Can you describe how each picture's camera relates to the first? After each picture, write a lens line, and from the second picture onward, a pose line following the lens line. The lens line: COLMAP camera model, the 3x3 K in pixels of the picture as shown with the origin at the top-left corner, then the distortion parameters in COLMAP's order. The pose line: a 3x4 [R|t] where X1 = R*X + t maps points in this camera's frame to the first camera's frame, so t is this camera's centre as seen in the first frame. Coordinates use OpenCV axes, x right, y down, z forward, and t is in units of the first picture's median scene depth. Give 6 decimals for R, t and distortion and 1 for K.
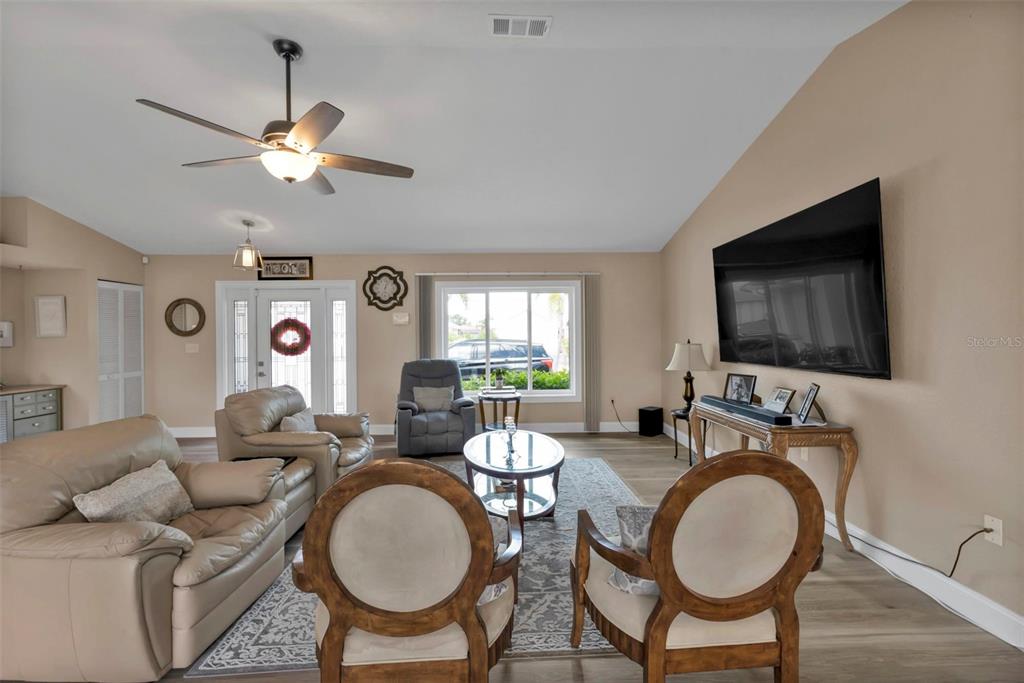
lens RADIAL K [[442.7, 0, 514.2], [0, 442.7, 337.6], [0, 0, 1]] dist [0.003511, -0.000177]
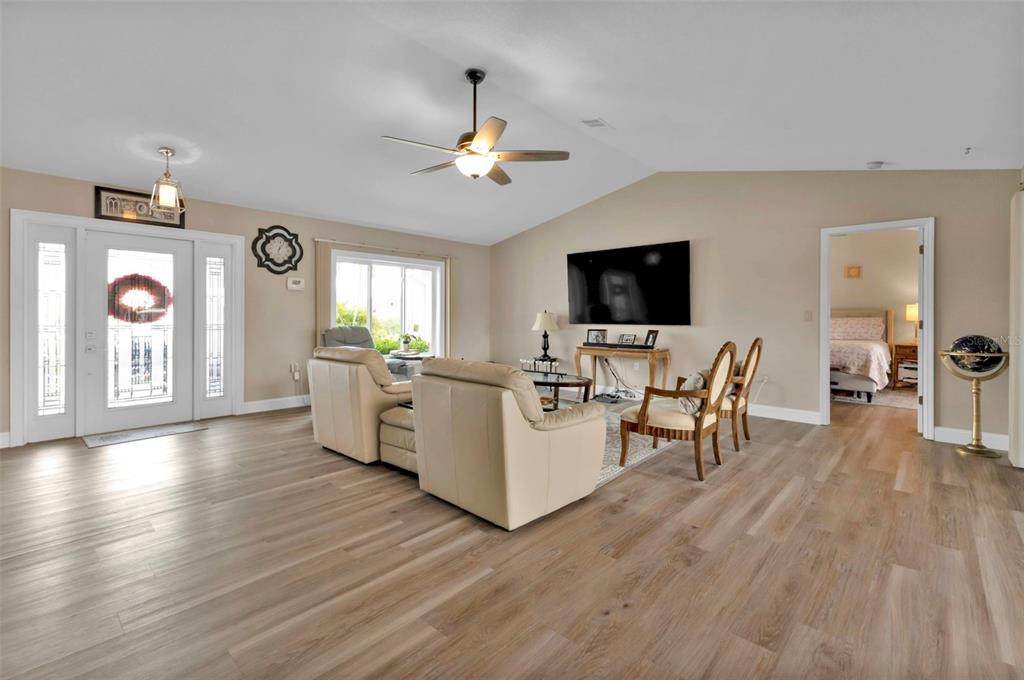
lens RADIAL K [[451.9, 0, 501.7], [0, 451.9, 317.2], [0, 0, 1]] dist [0.004305, 0.000239]
pose [[0.695508, 0.009616, 0.718454, -0.643968], [-0.010524, 0.999940, -0.003196, 0.026647], [-0.718441, -0.005338, 0.695567, 0.012057]]
